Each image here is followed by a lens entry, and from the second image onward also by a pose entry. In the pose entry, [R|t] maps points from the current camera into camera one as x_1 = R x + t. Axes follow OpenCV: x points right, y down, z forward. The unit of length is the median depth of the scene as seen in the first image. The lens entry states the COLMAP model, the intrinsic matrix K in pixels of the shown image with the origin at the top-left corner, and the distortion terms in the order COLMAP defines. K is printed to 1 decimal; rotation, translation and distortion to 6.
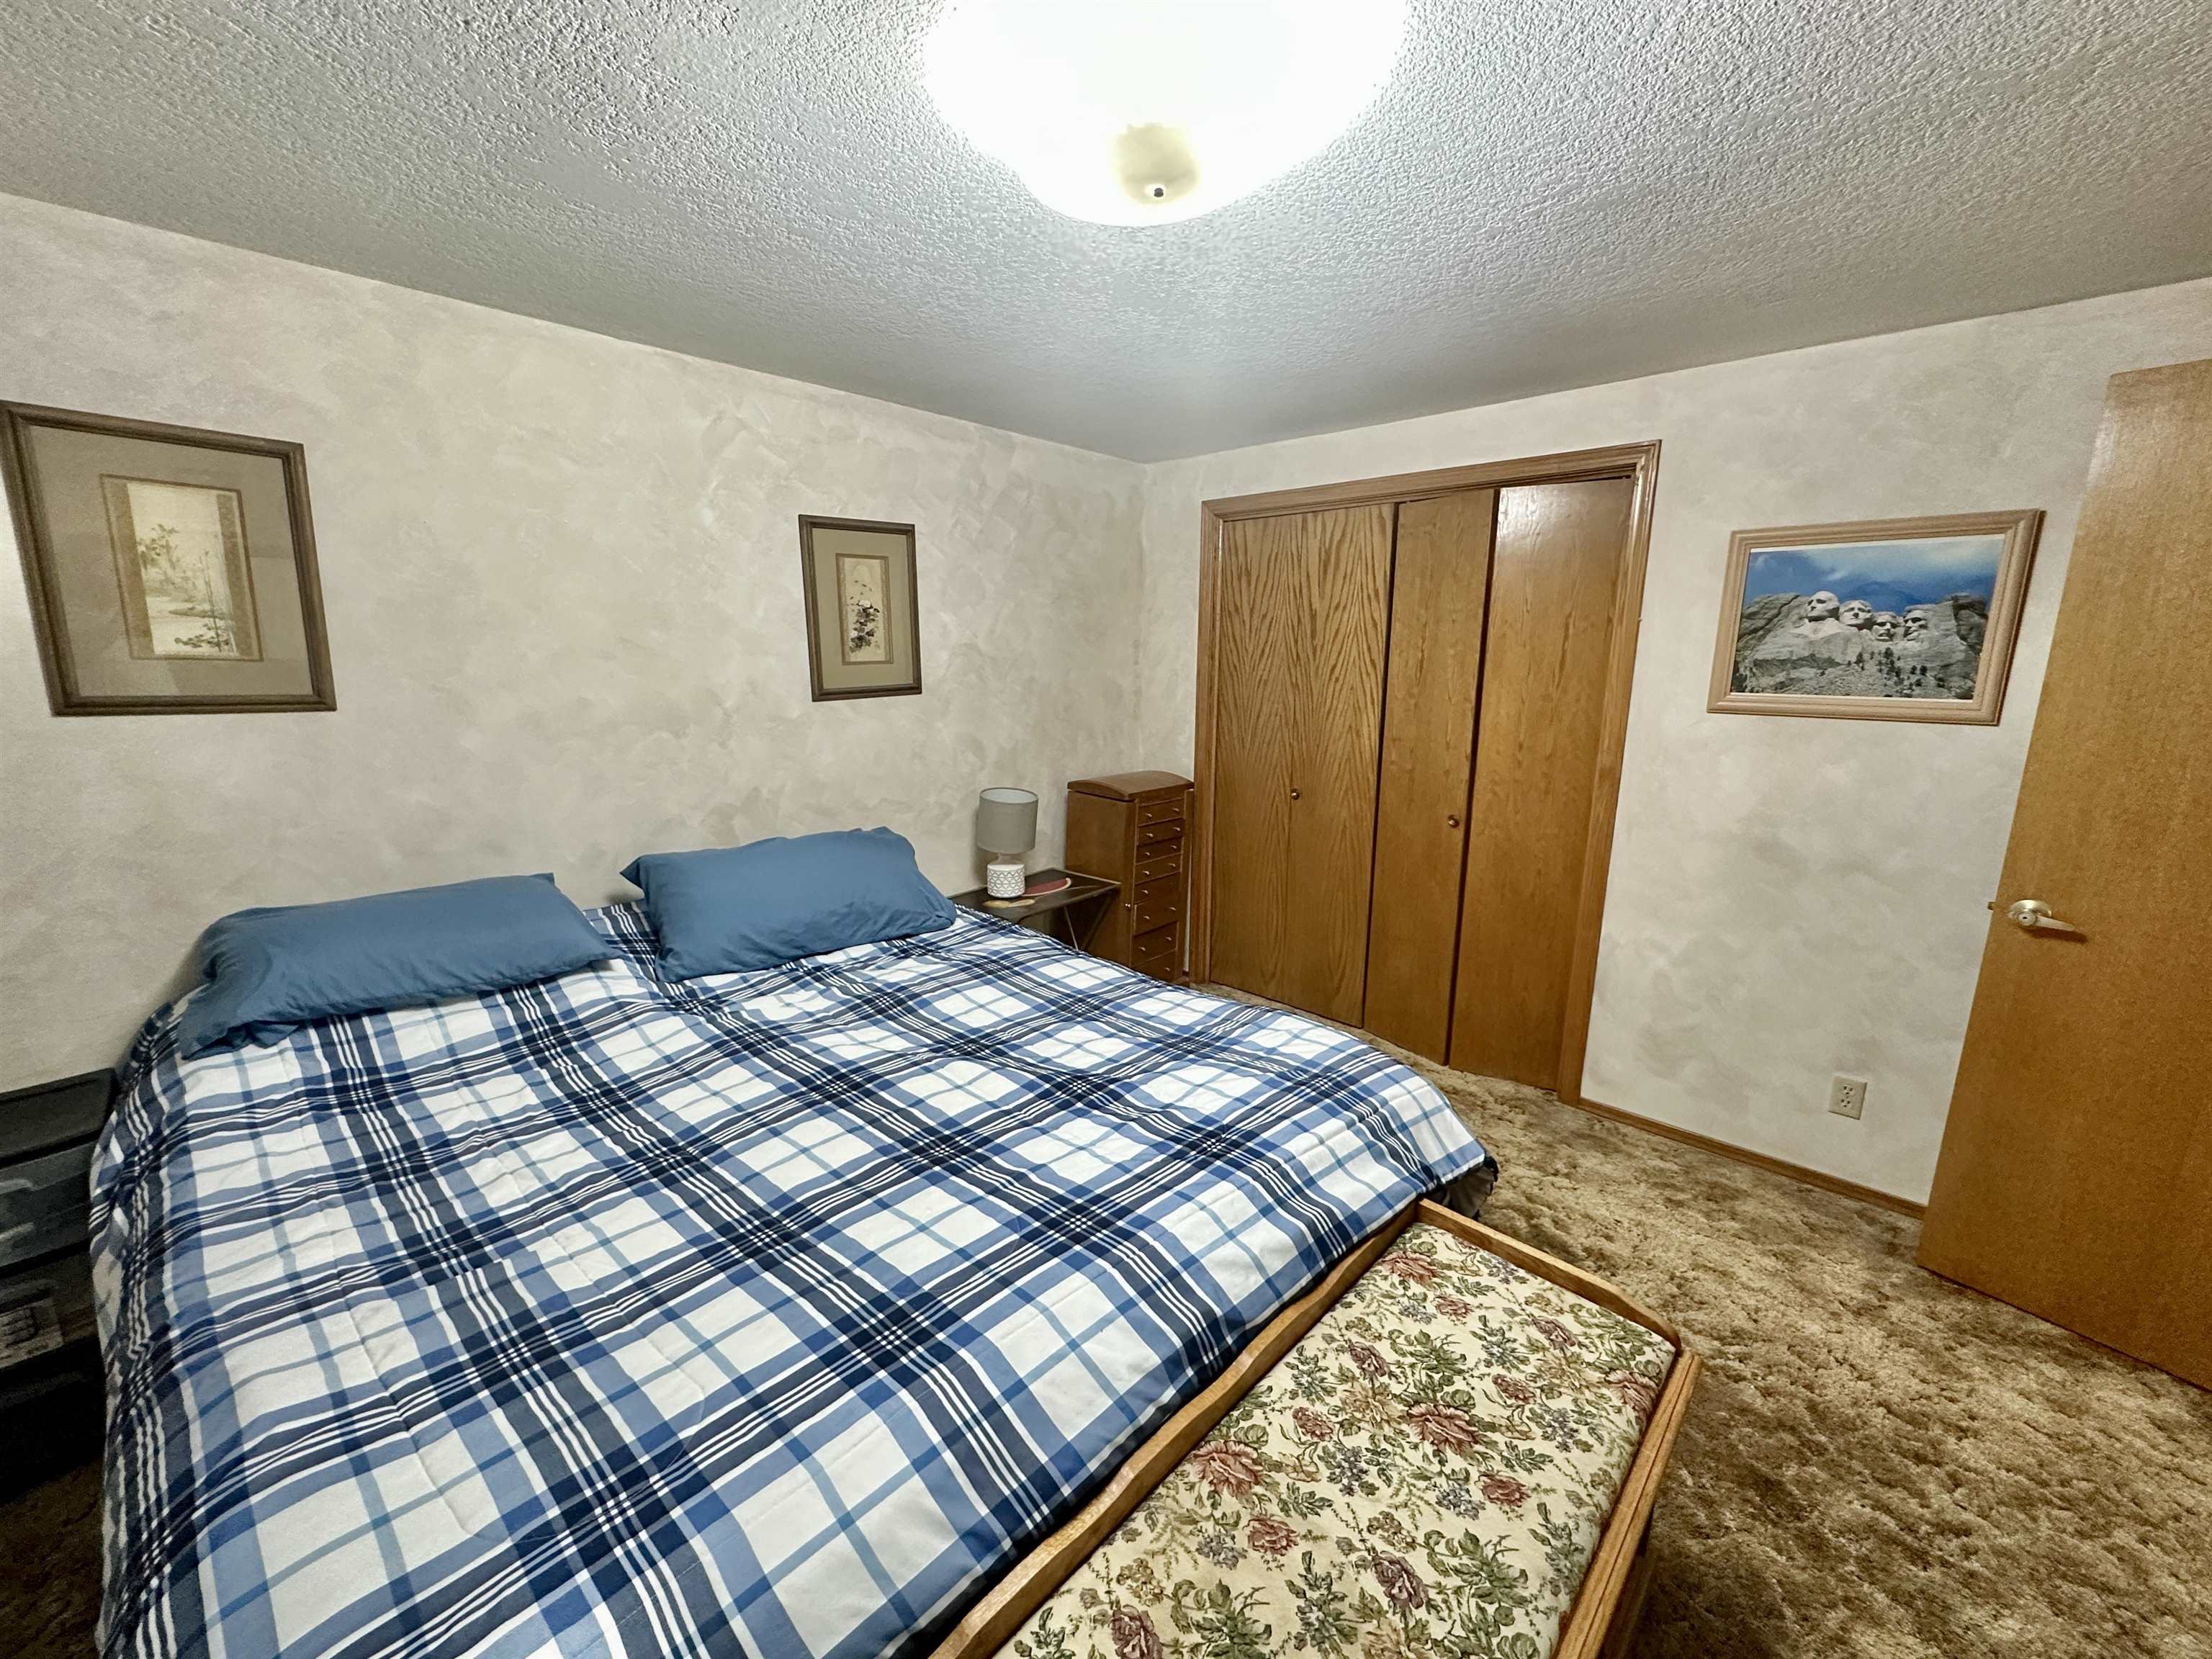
lens RADIAL K [[885.2, 0, 1104.5], [0, 885.2, 823.9], [0, 0, 1]] dist [-0.001159, 0.000298]
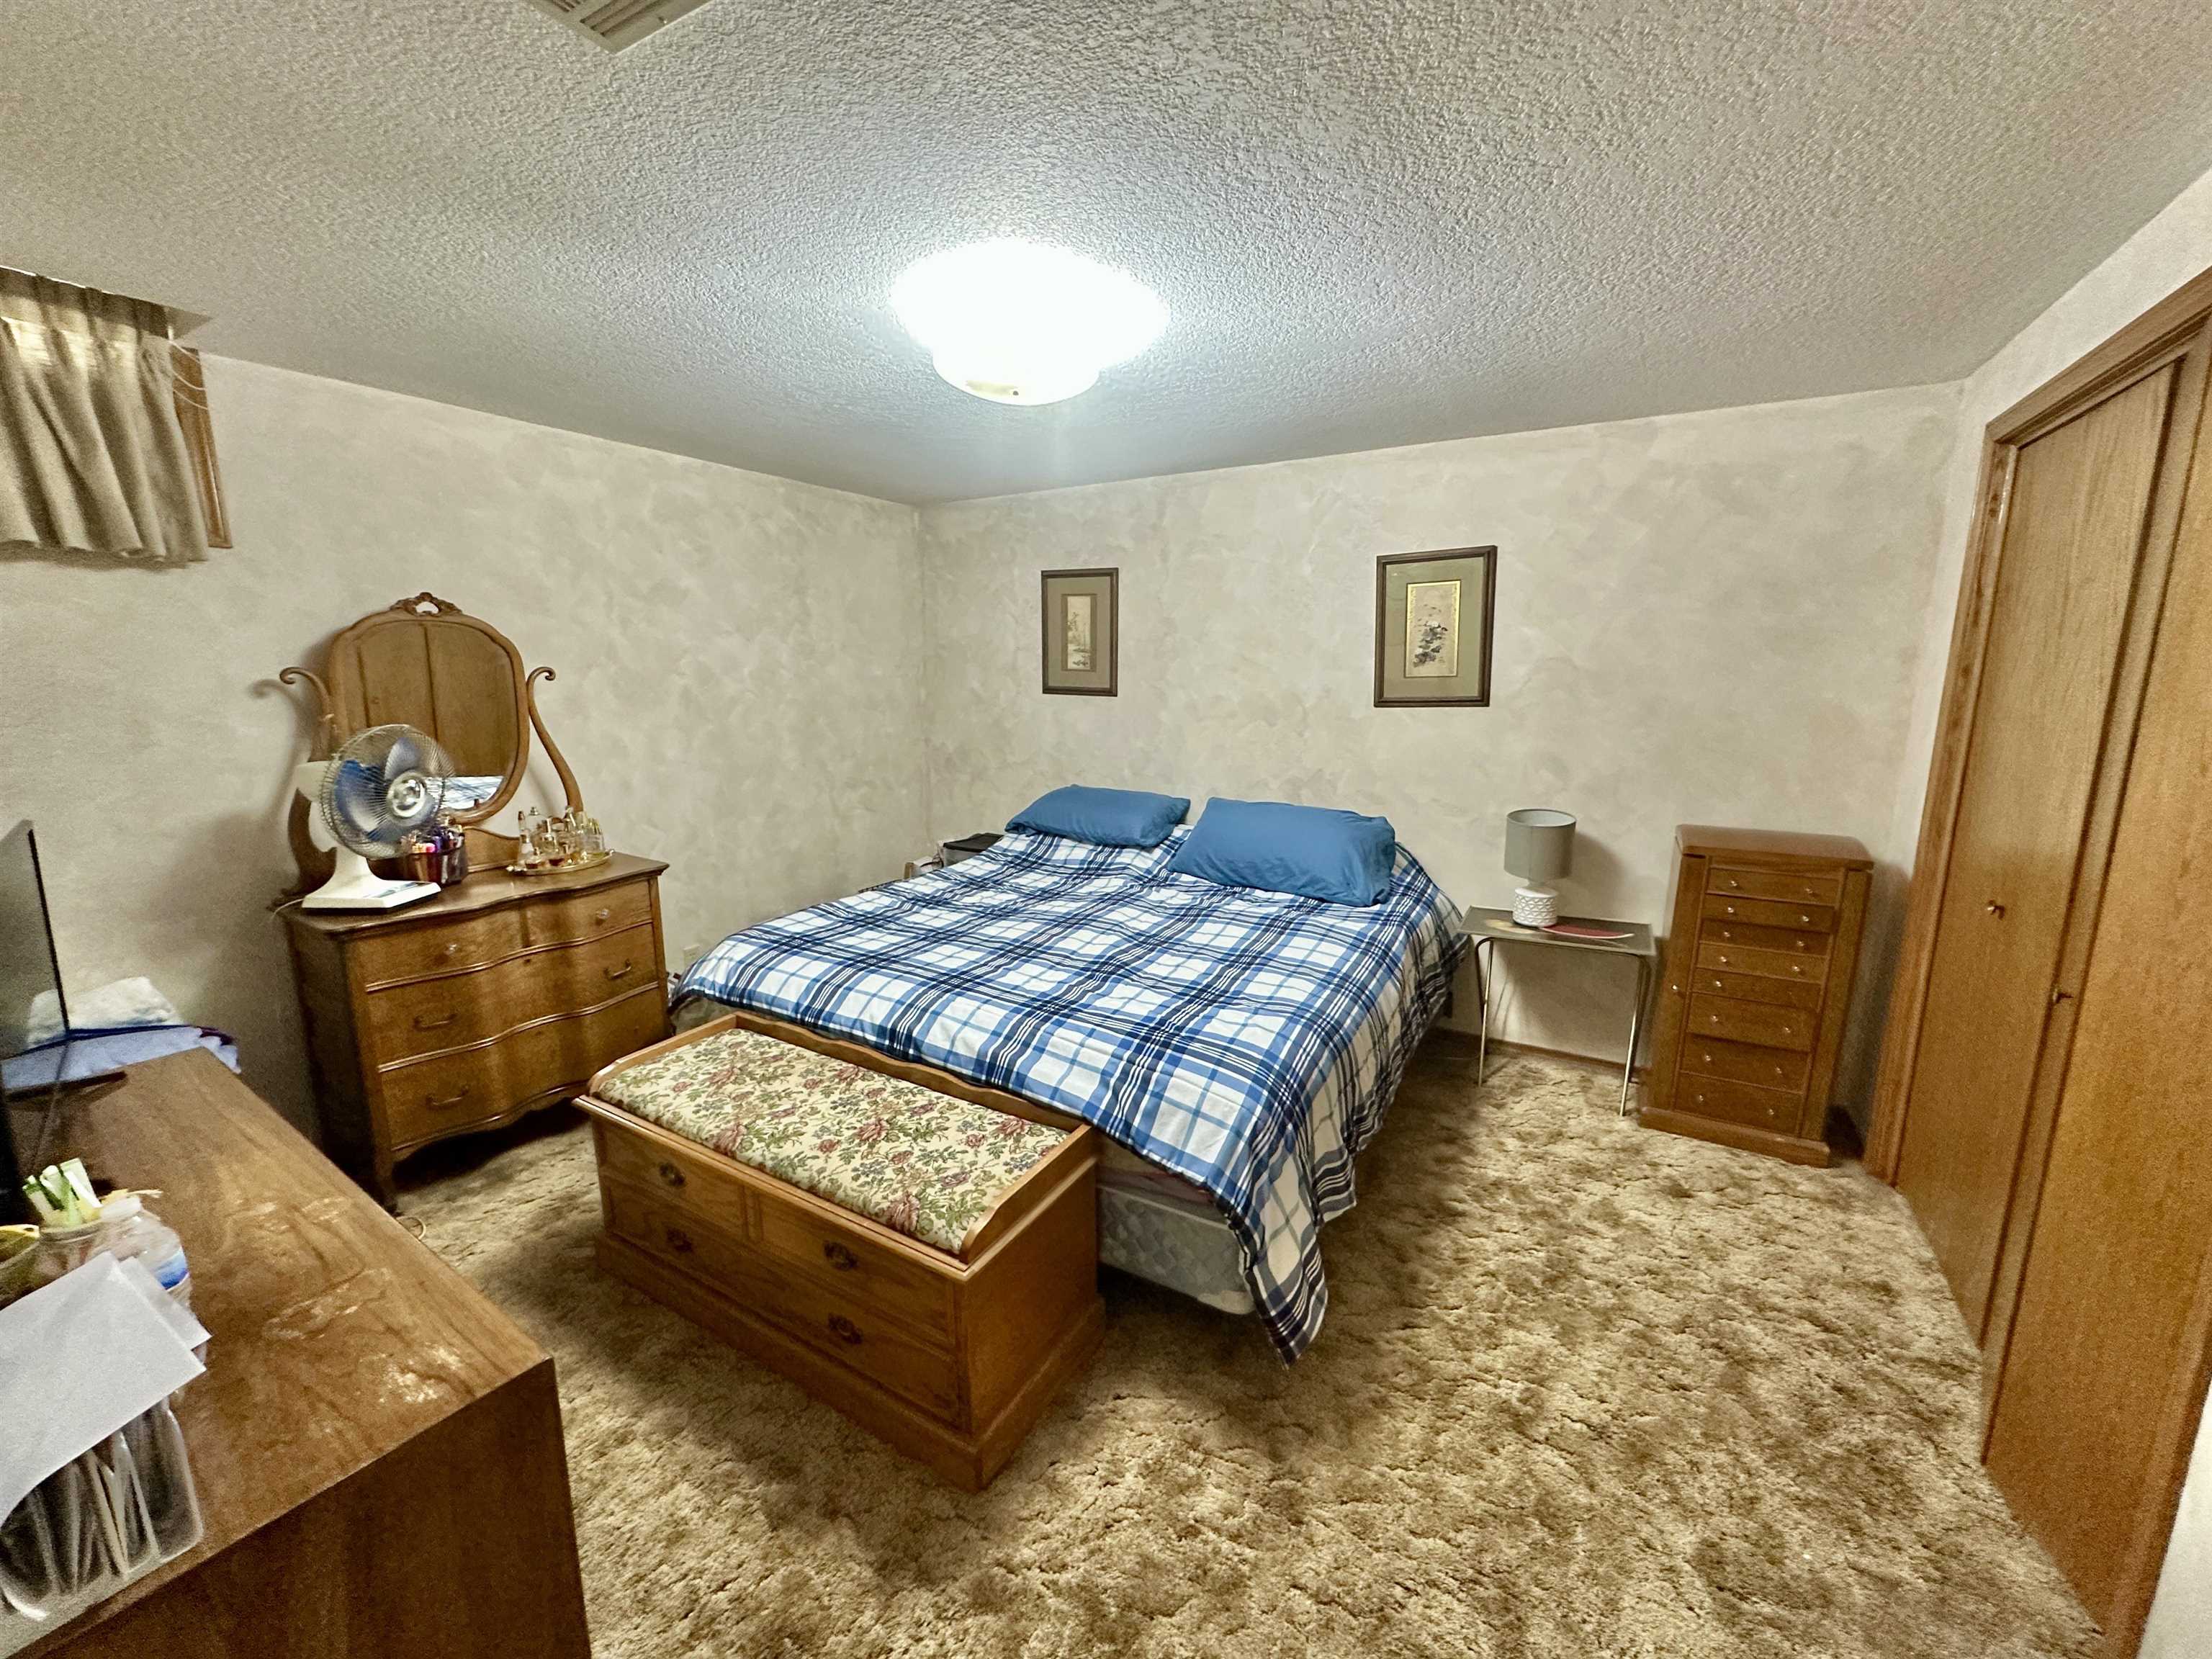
lens RADIAL K [[885.2, 0, 1104.5], [0, 885.2, 823.9], [0, 0, 1]] dist [-0.001159, 0.000298]
pose [[0.215087, 0.164762, -0.962596, 1.024277], [-0.186518, 0.974452, 0.125115, -0.083804], [0.958618, 0.152631, 0.240323, 0.485306]]
